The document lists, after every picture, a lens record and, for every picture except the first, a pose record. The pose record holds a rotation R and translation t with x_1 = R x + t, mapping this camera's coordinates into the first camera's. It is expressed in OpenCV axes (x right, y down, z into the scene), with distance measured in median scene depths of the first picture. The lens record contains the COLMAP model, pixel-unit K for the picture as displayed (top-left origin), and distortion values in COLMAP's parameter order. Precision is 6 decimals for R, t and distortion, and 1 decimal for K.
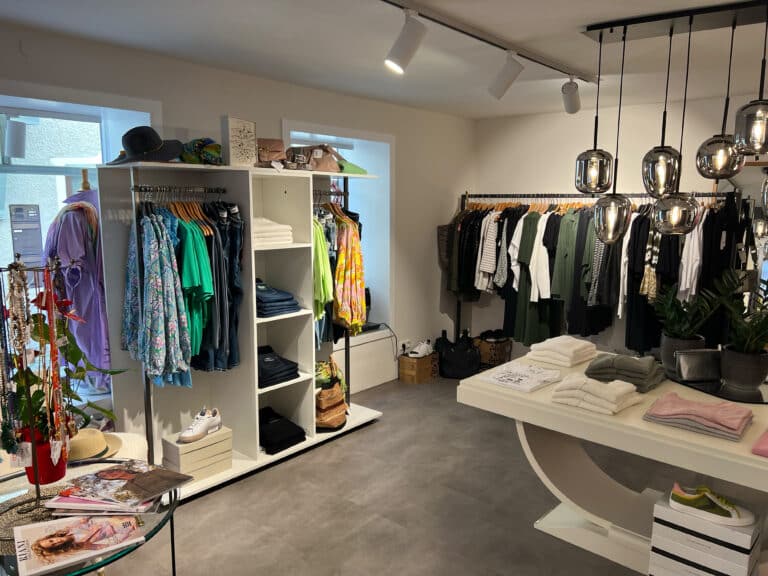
lens RADIAL K [[566.8, 0, 384.0], [0, 566.8, 288.0], [0, 0, 1]] dist [0.080332, -0.102992]
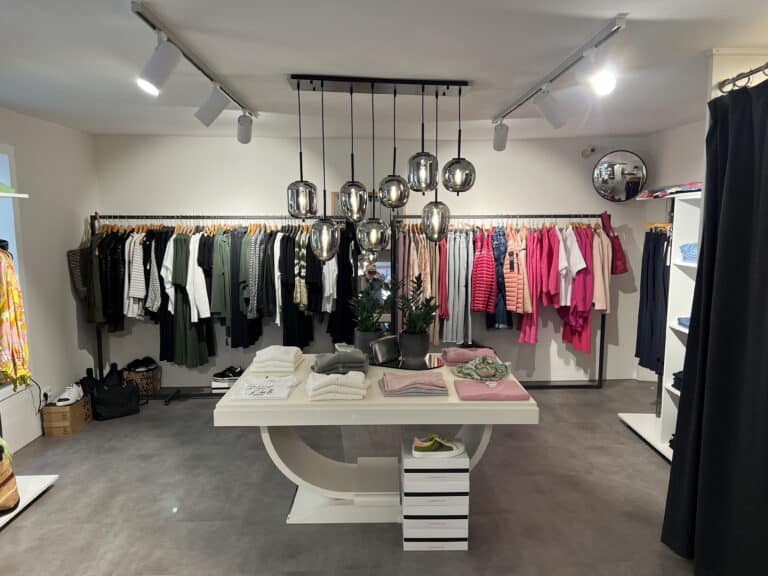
lens RADIAL K [[566.8, 0, 384.0], [0, 566.8, 288.0], [0, 0, 1]] dist [0.080332, -0.102992]
pose [[0.732127, -0.088291, 0.675422, -0.189306], [0.109429, 0.993930, 0.011310, -0.011788], [-0.672321, 0.065631, 0.737345, 0.029668]]
